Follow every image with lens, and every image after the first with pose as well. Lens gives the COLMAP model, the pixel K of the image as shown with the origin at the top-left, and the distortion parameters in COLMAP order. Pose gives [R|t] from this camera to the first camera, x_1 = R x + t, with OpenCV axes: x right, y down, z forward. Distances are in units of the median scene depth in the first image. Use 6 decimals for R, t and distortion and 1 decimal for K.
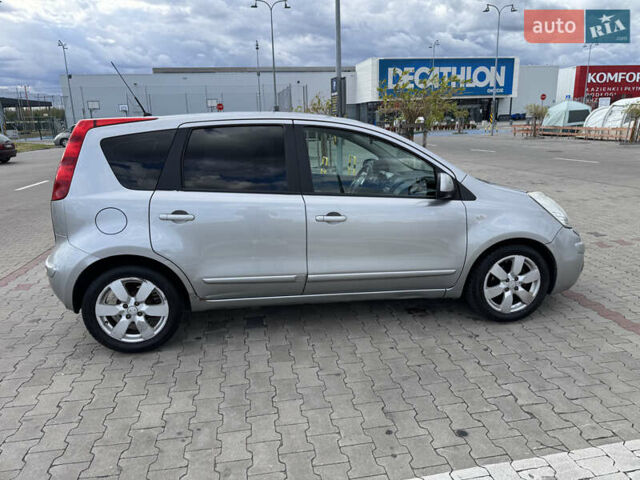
lens RADIAL K [[465.7, 0, 320.0], [0, 465.7, 240.0], [0, 0, 1]] dist [0.039441, -0.049113]
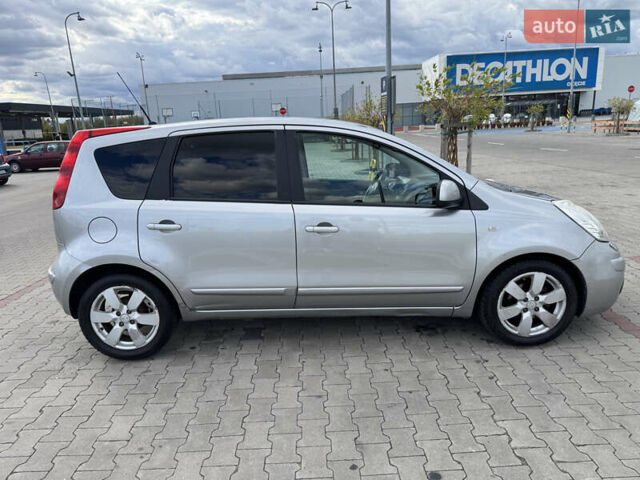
lens RADIAL K [[465.7, 0, 320.0], [0, 465.7, 240.0], [0, 0, 1]] dist [0.039441, -0.049113]
pose [[0.987425, 0.014172, -0.157449, 0.165824], [-0.014433, 0.999896, -0.000510, -0.023009], [0.157425, 0.002776, 0.987527, 0.065753]]
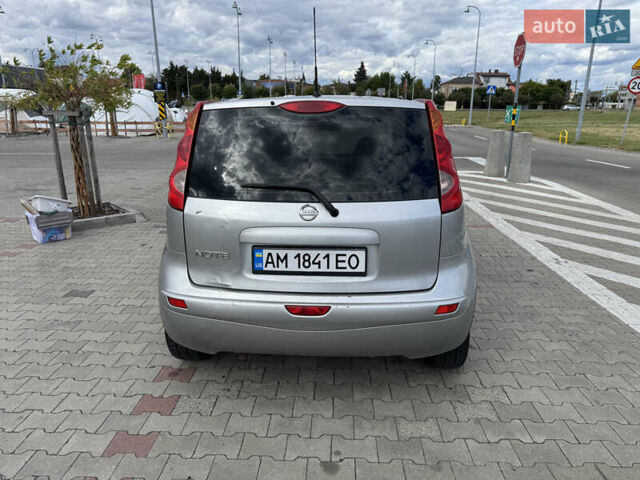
lens RADIAL K [[465.7, 0, 320.0], [0, 465.7, 240.0], [0, 0, 1]] dist [0.039441, -0.049113]
pose [[0.184955, -0.239261, 0.953177, -1.284335], [0.227892, 0.953914, 0.195225, -0.226581], [-0.955959, 0.181113, 0.230956, 1.011579]]
